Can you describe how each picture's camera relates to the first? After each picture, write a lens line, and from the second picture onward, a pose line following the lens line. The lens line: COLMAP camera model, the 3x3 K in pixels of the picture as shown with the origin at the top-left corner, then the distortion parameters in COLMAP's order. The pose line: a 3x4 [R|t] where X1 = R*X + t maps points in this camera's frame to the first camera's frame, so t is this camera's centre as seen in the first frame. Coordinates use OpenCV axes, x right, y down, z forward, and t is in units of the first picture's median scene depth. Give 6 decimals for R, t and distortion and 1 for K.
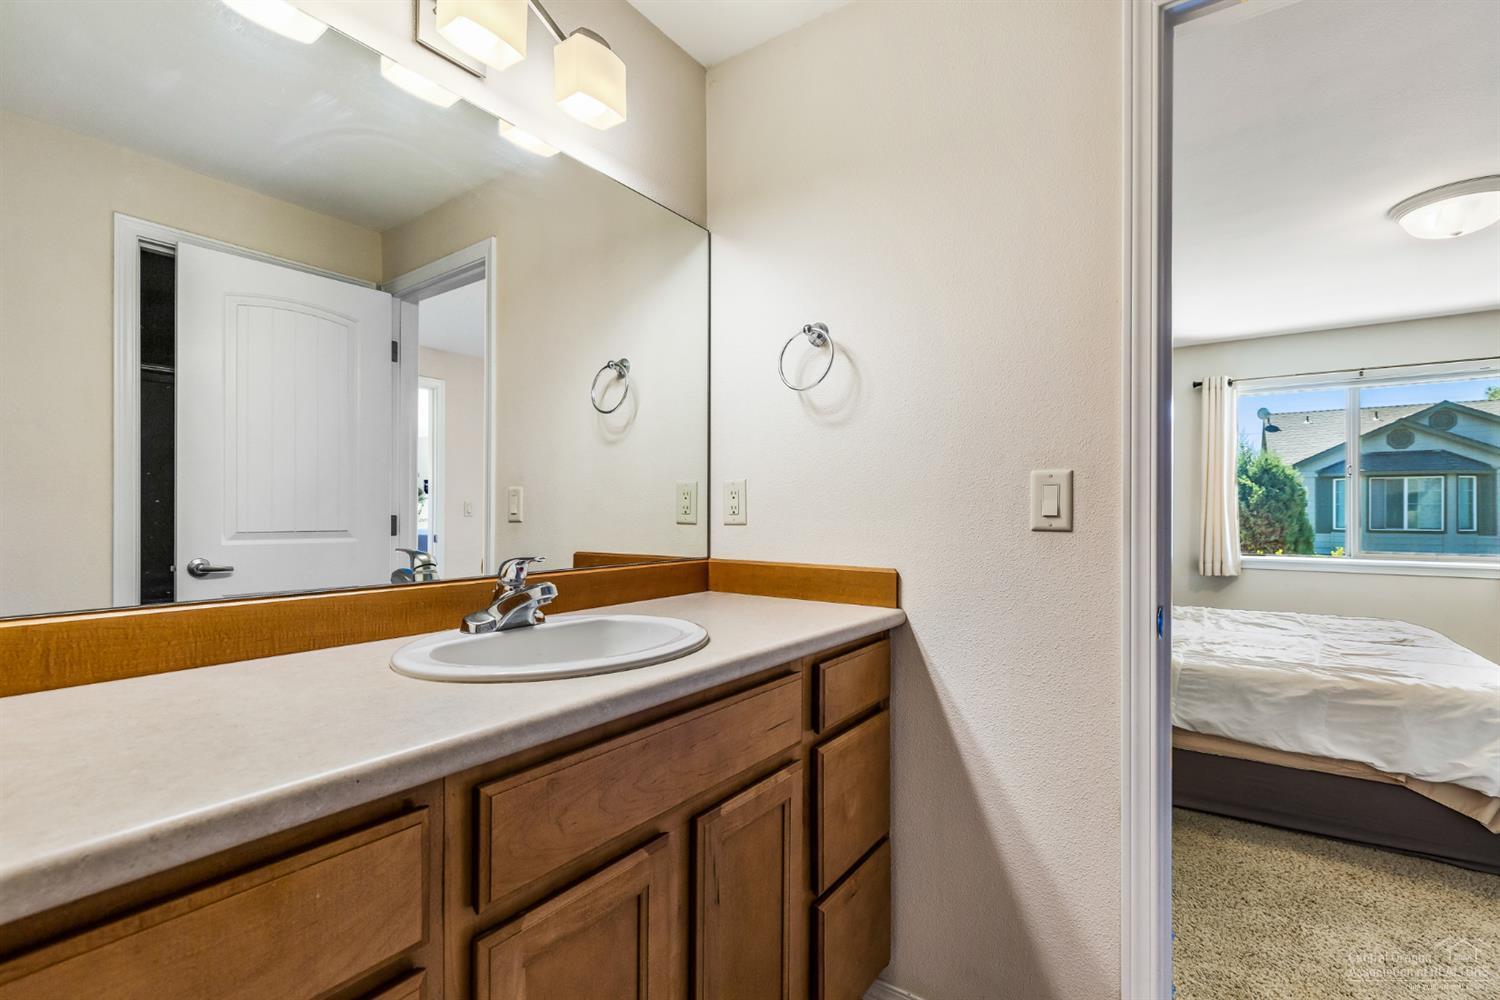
lens RADIAL K [[674.8, 0, 755.6], [0, 674.8, 509.2], [0, 0, 1]] dist [0.008565, -0.001461]
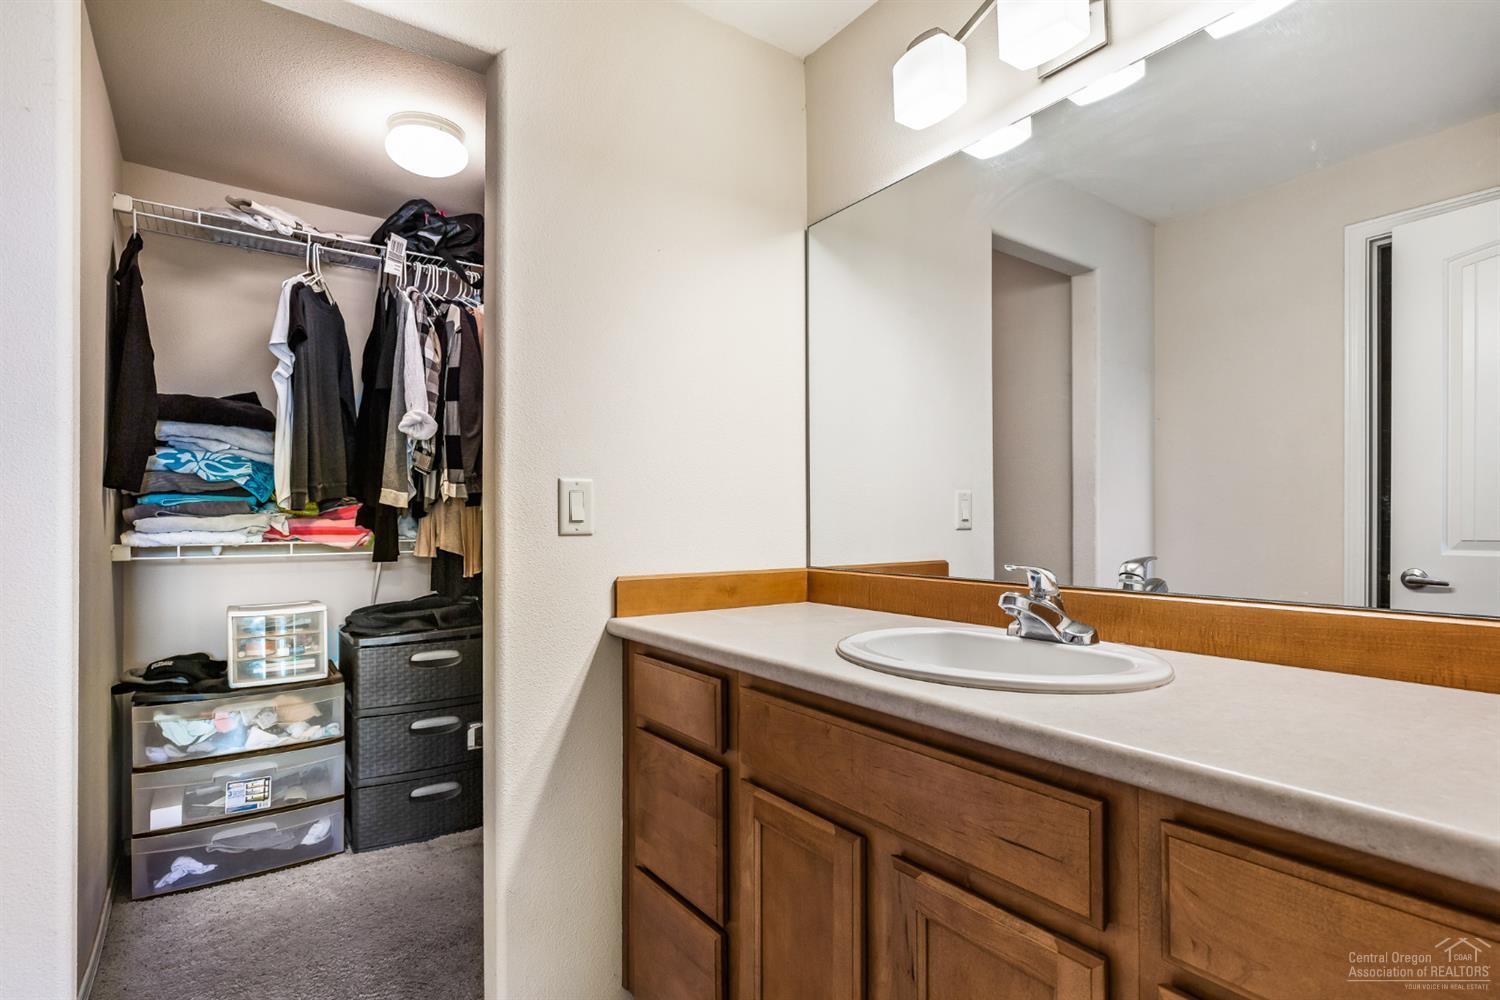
lens RADIAL K [[745.1, 0, 753.9], [0, 745.1, 514.1], [0, 0, 1]] dist [-0.002320, -0.000462]
pose [[-0.339963, -0.010152, -0.940384, 0.752707], [0.012243, 0.999809, -0.015220, 0.009400], [0.940359, -0.016687, -0.339774, 0.954052]]
